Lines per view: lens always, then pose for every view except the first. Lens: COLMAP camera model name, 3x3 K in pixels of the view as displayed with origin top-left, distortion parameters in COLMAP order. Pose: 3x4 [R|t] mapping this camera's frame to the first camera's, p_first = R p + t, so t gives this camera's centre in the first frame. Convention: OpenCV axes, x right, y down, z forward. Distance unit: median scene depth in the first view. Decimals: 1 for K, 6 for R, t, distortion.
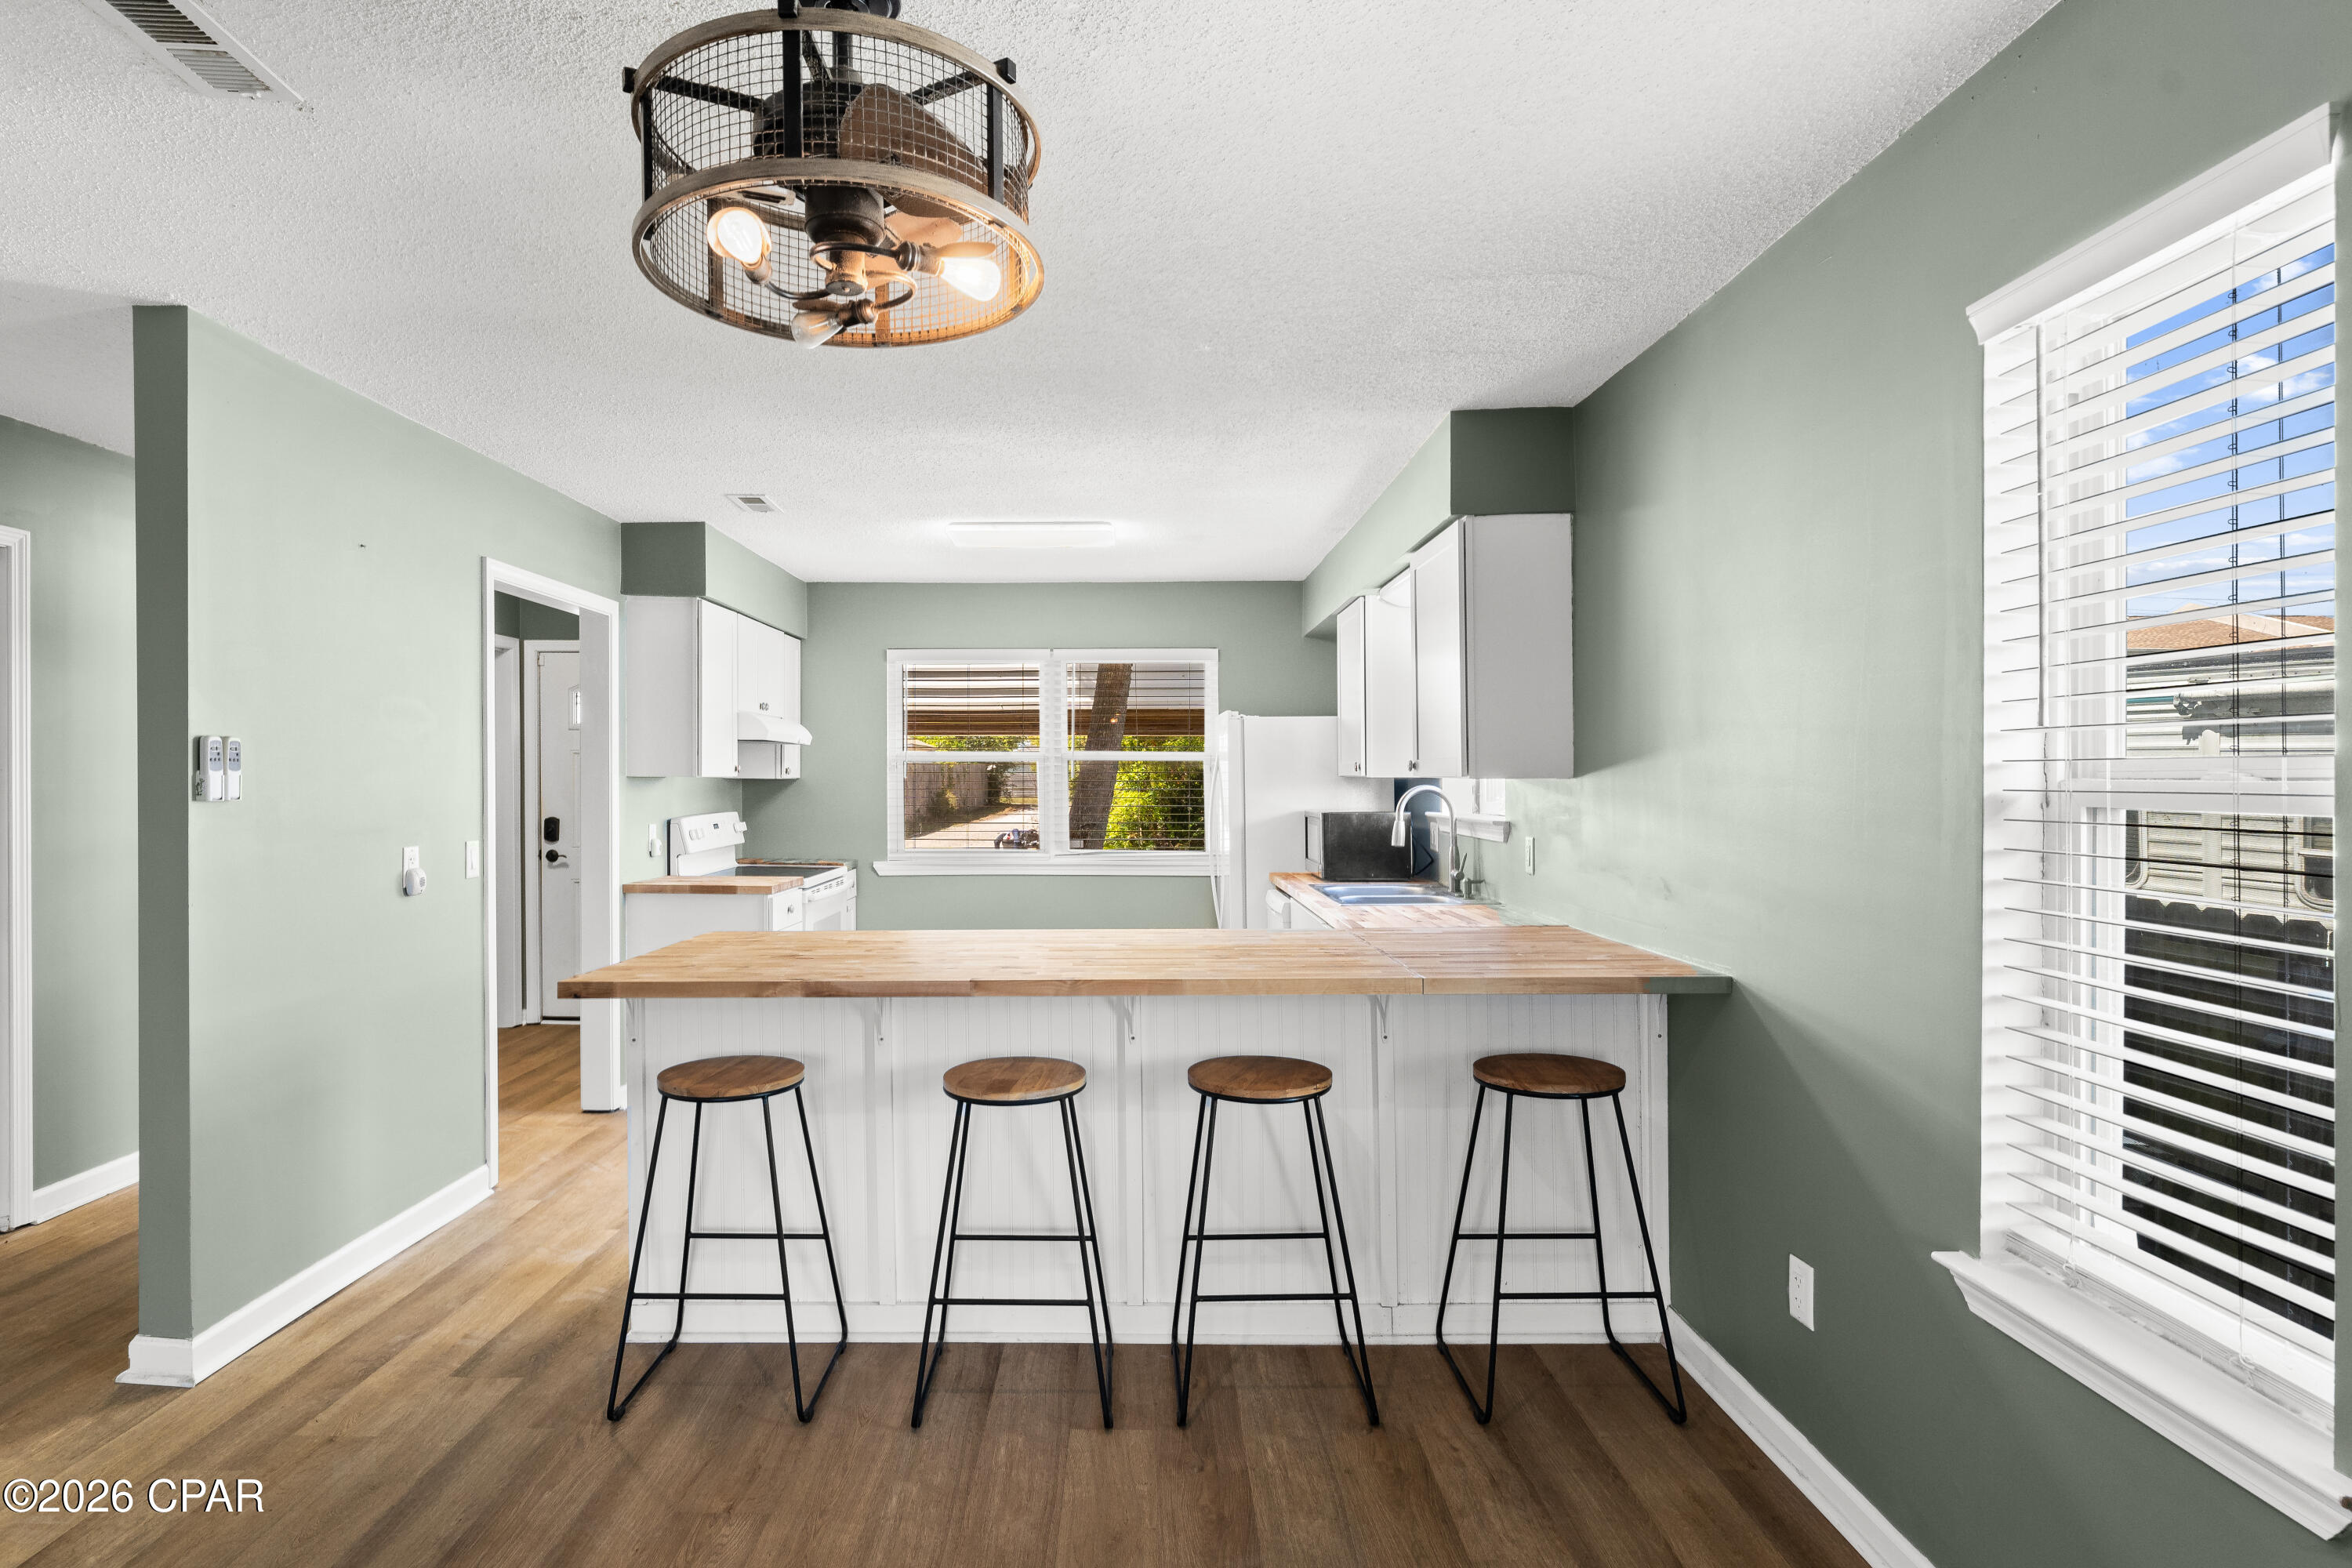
lens RADIAL K [[1229.8, 0, 1109.6], [0, 1229.8, 783.9], [0, 0, 1]] dist [-0.002422, -0.000049]
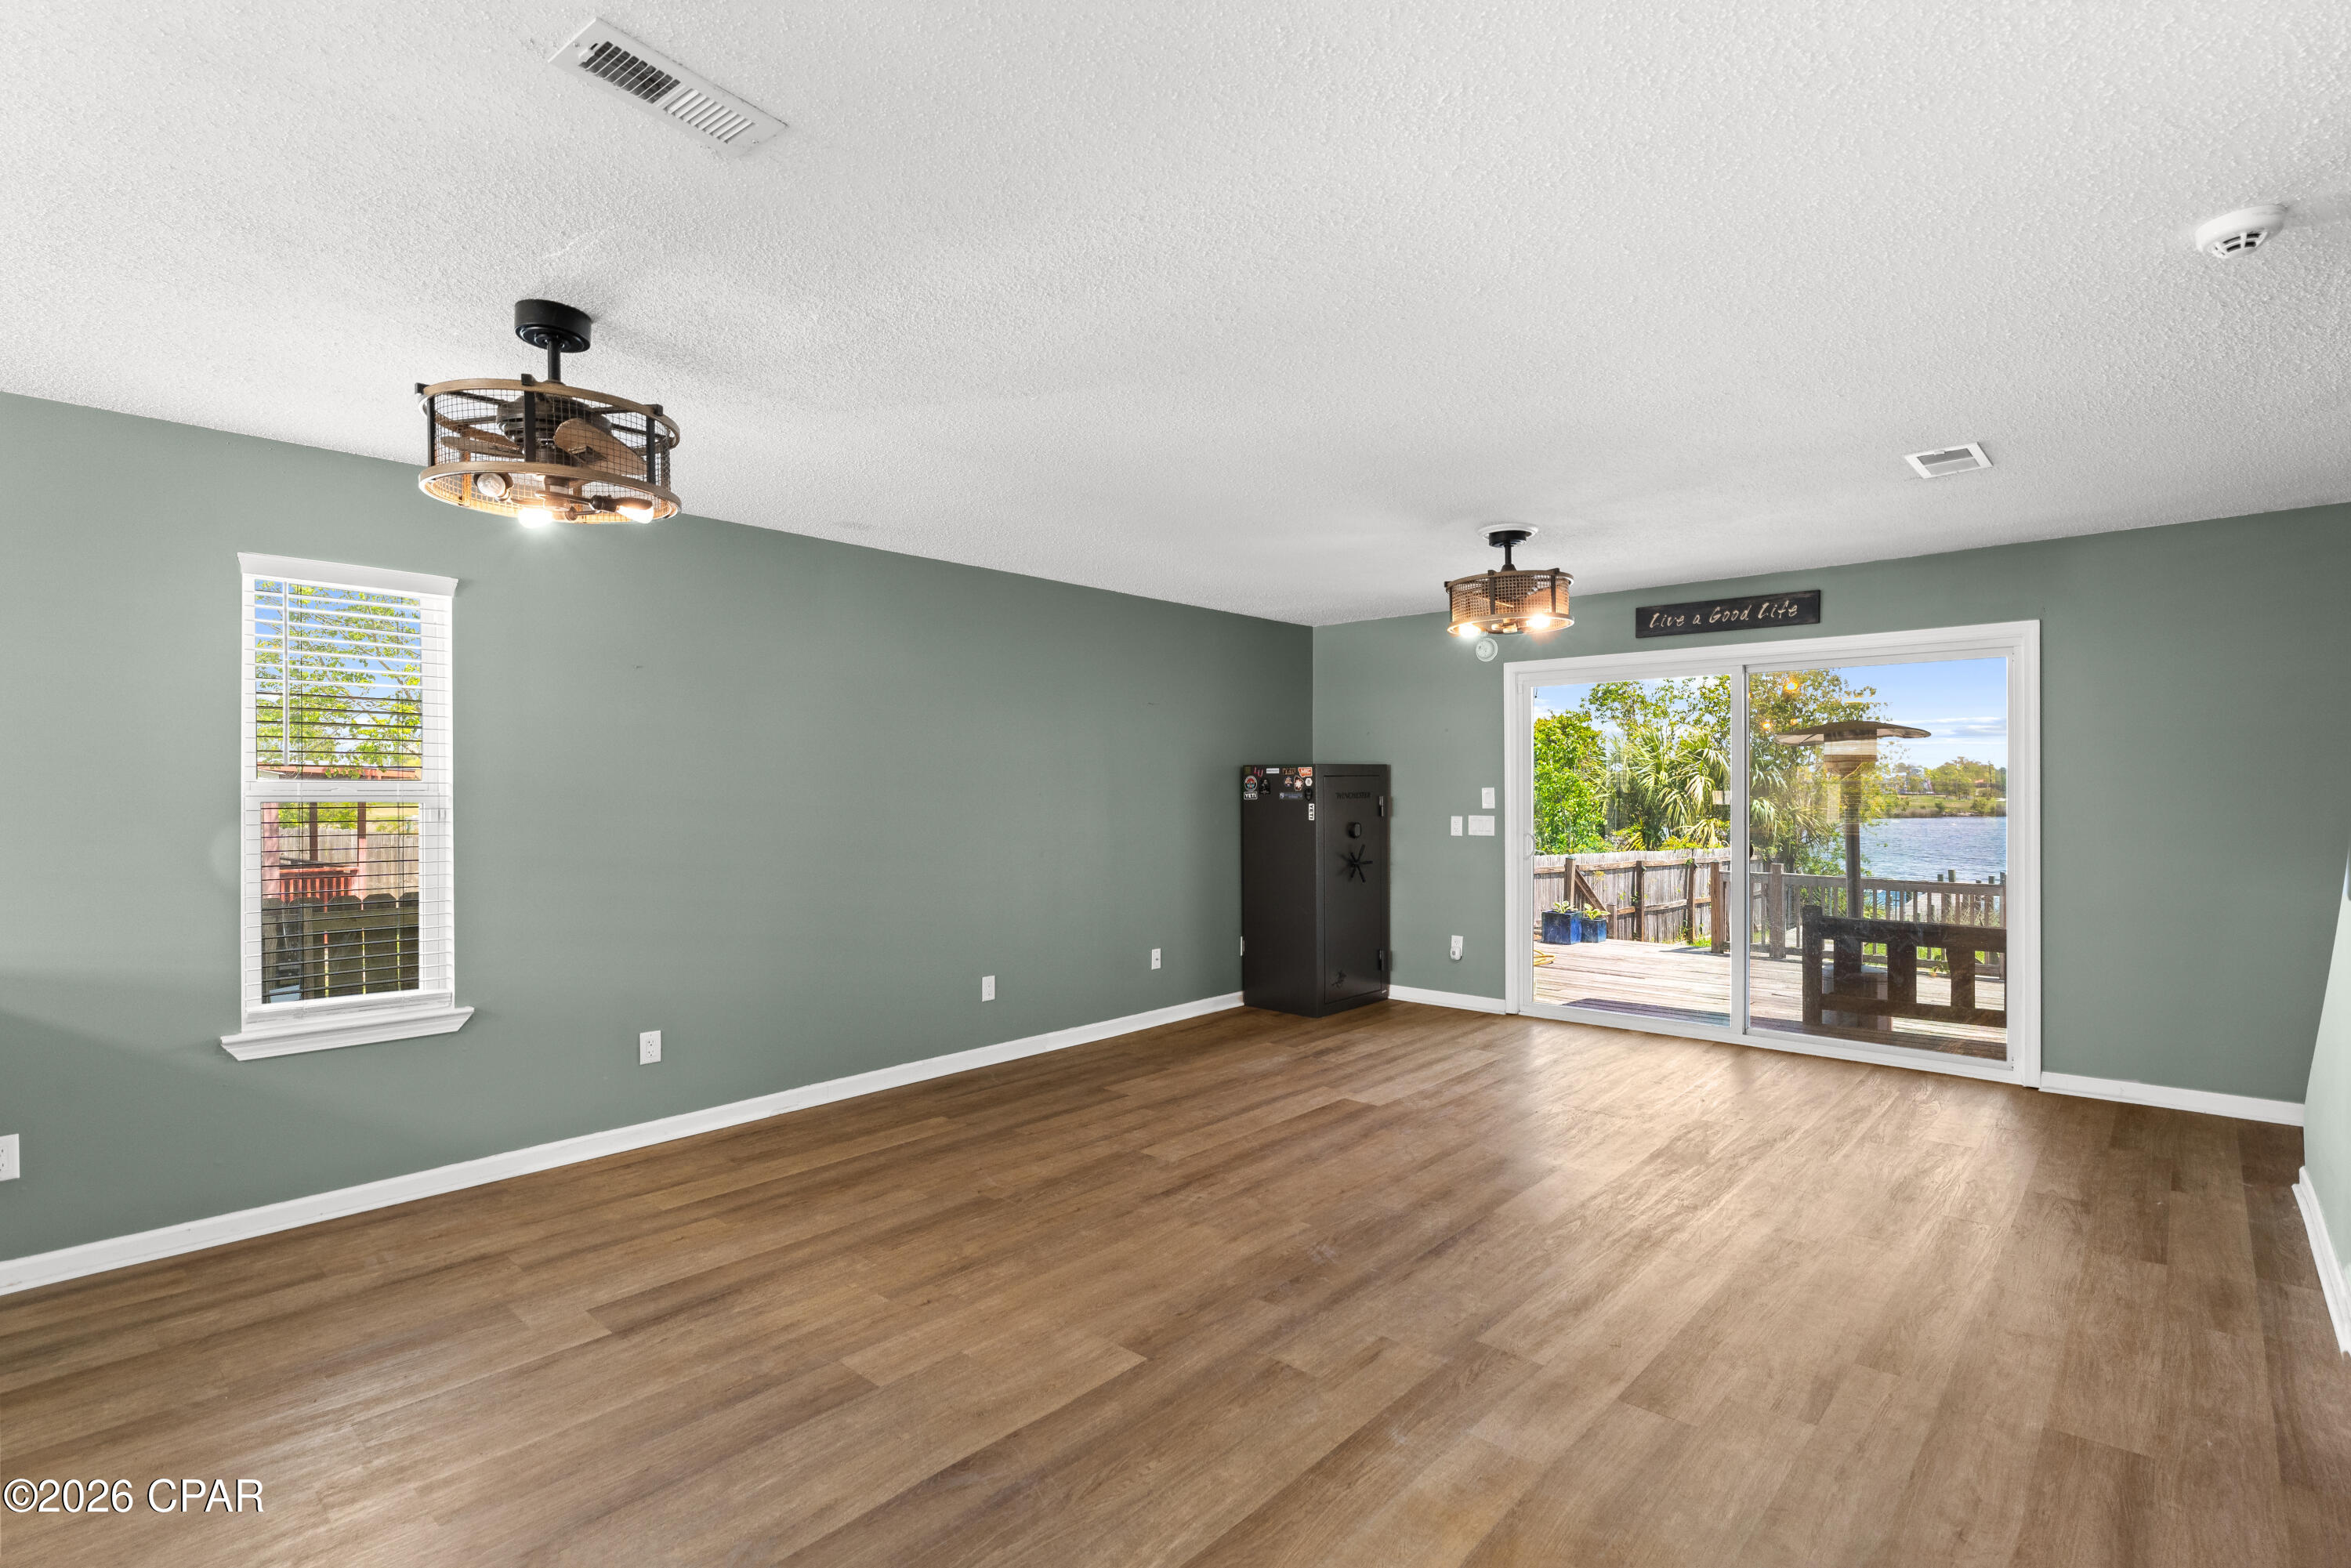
lens RADIAL K [[1120.8, 0, 1178.5], [0, 1120.8, 787.3], [0, 0, 1]] dist [-0.003212, 0.000368]
pose [[-0.753883, 0.003386, 0.656999, -0.820235], [0.003015, 0.999994, -0.001693, -0.000649], [-0.657001, 0.000704, -0.753889, 0.694386]]
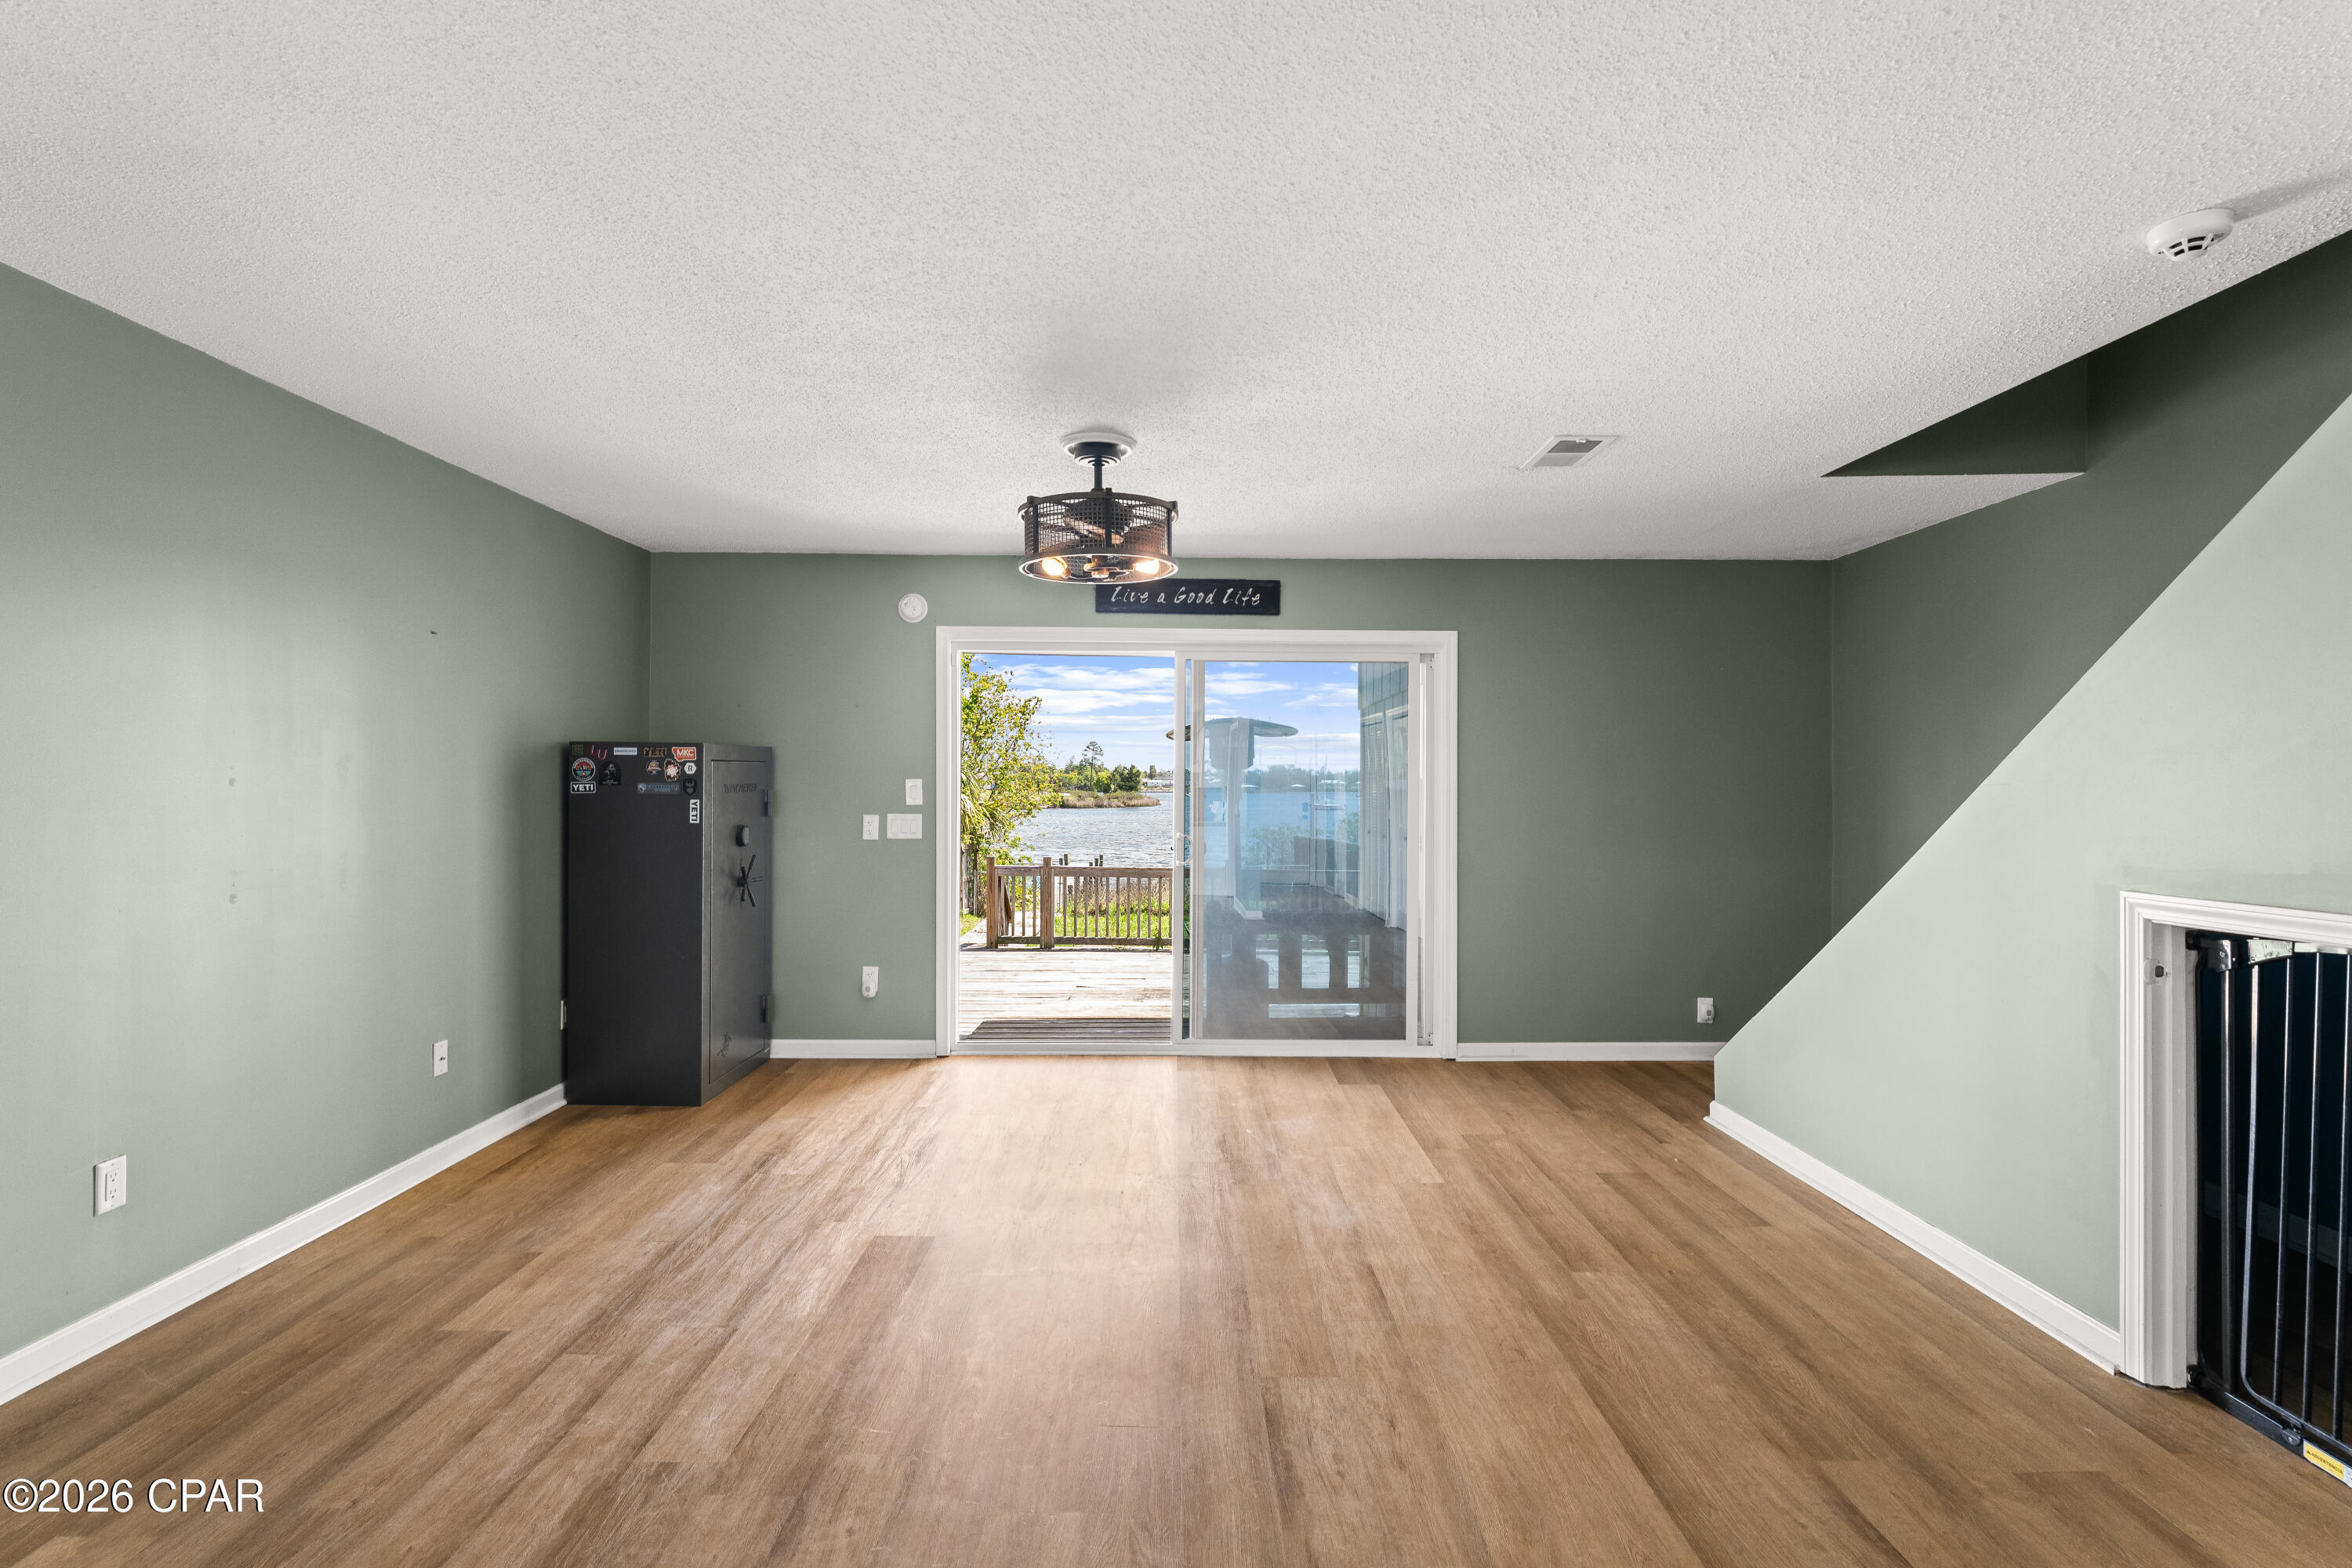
lens RADIAL K [[1121.3, 0, 1179.0], [0, 1121.3, 787.3], [0, 0, 1]] dist [-0.003212, 0.000368]
pose [[-0.999650, -0.005790, -0.025816, -0.315362], [-0.005853, 0.999980, 0.002375, 0.003161], [0.025802, 0.002526, -0.999664, 0.469638]]
